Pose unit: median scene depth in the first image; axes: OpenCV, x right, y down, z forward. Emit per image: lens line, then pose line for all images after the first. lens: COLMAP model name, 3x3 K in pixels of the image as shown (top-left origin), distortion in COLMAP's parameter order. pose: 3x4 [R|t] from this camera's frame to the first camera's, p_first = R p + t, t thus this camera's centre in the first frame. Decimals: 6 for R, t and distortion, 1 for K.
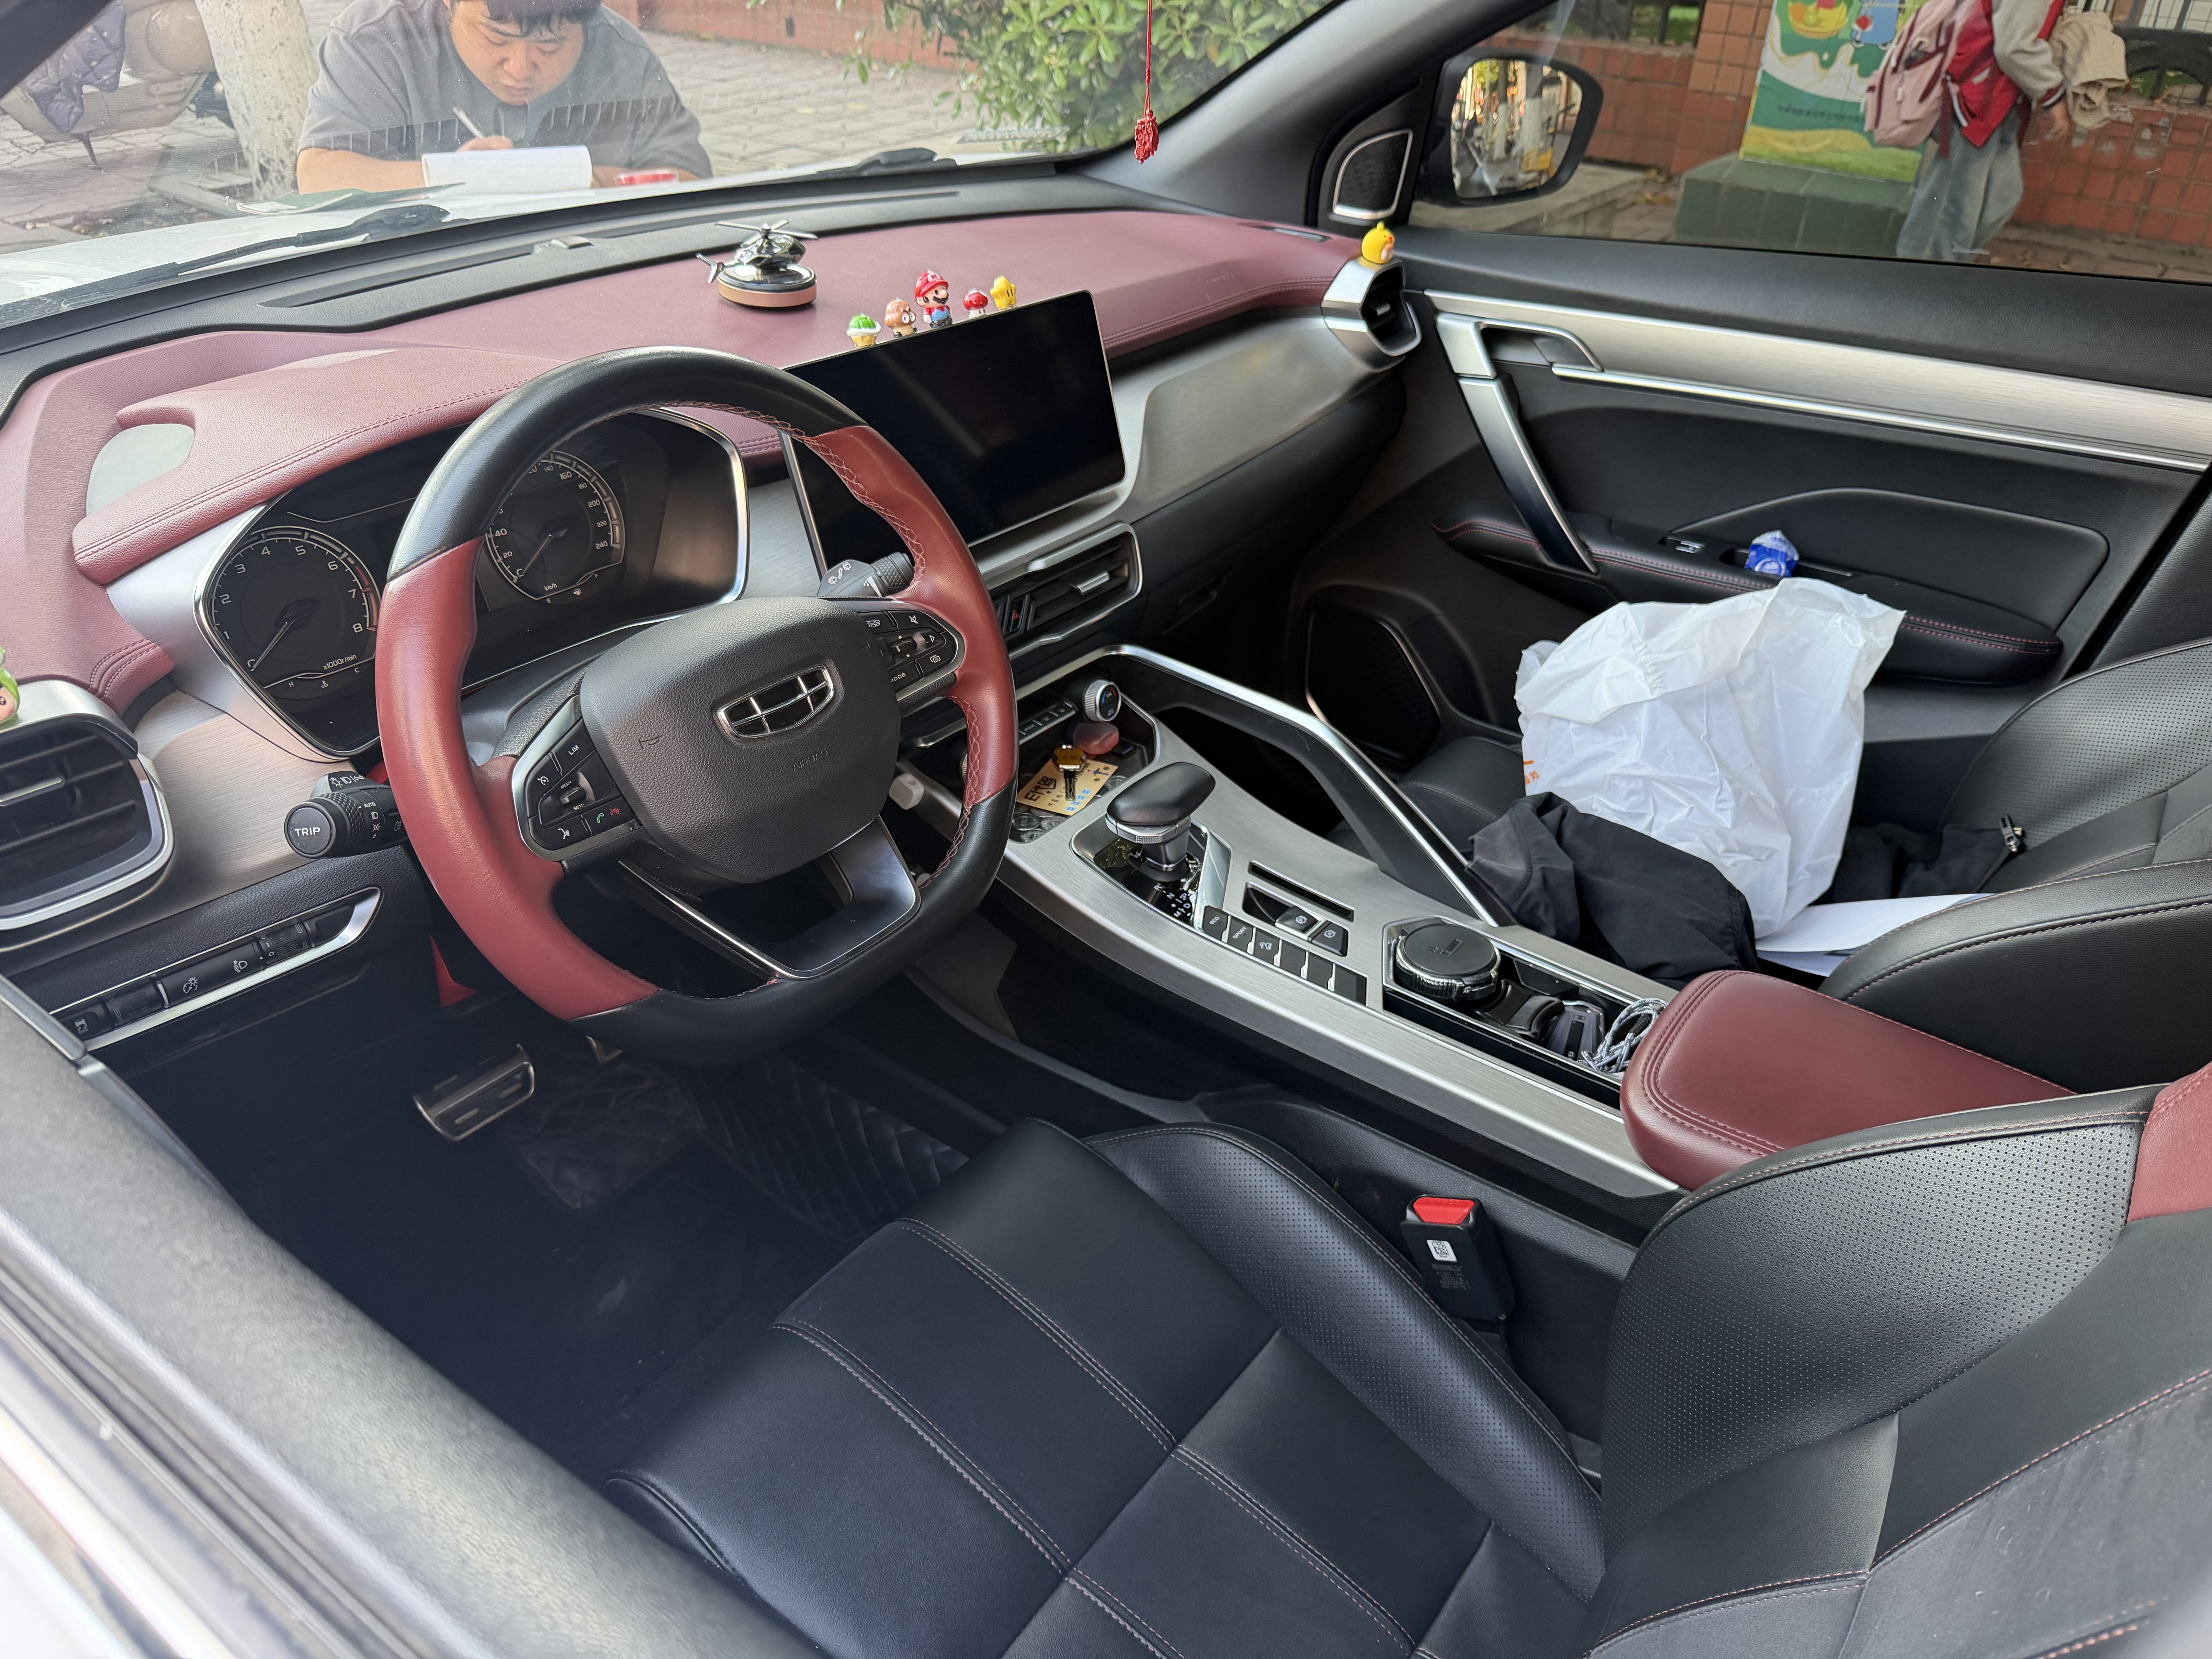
lens RADIAL K [[1527.5, 0, 1123.1], [0, 1527.5, 831.1], [0, 0, 1]] dist [0.090794, -0.154465]
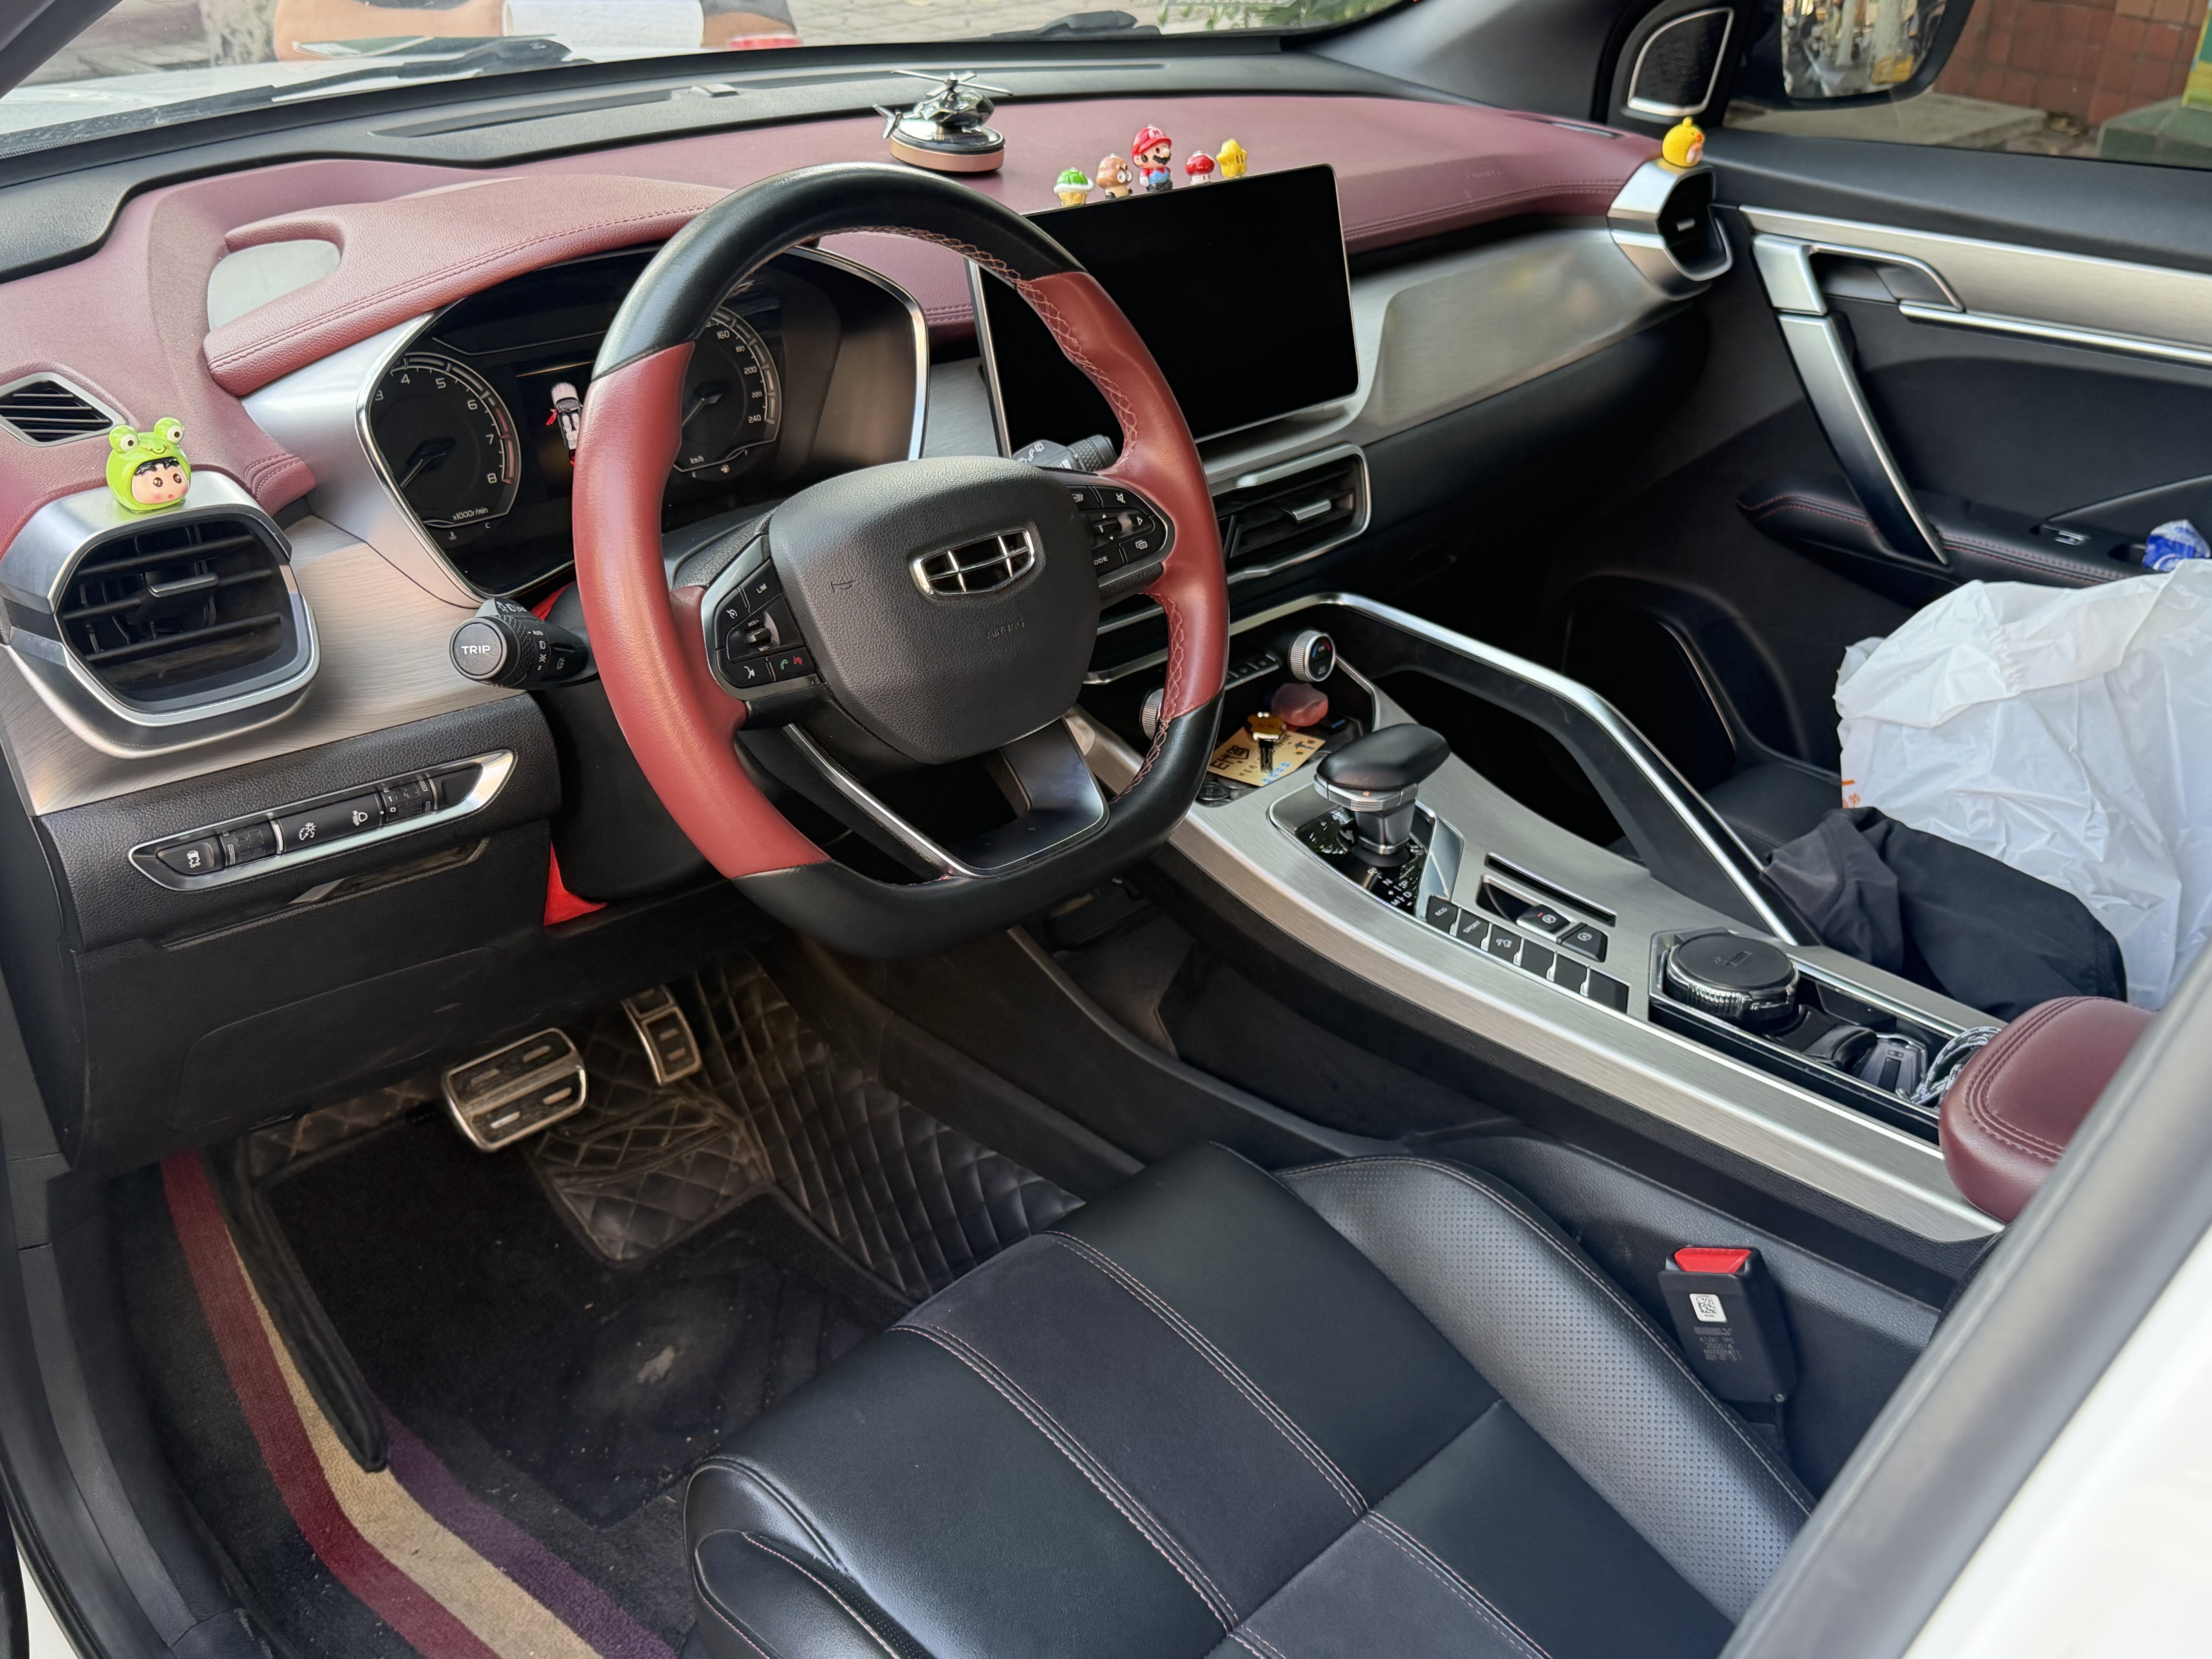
lens RADIAL K [[2239.7, 0, 1106.0], [0, 2239.7, 829.5], [0, 0, 1]] dist [0.060595, -0.139115]
pose [[0.995372, 0.065554, -0.070262, -0.033581], [-0.071850, 0.993239, -0.091183, 0.123153], [0.063810, 0.095809, 0.993352, -0.177977]]
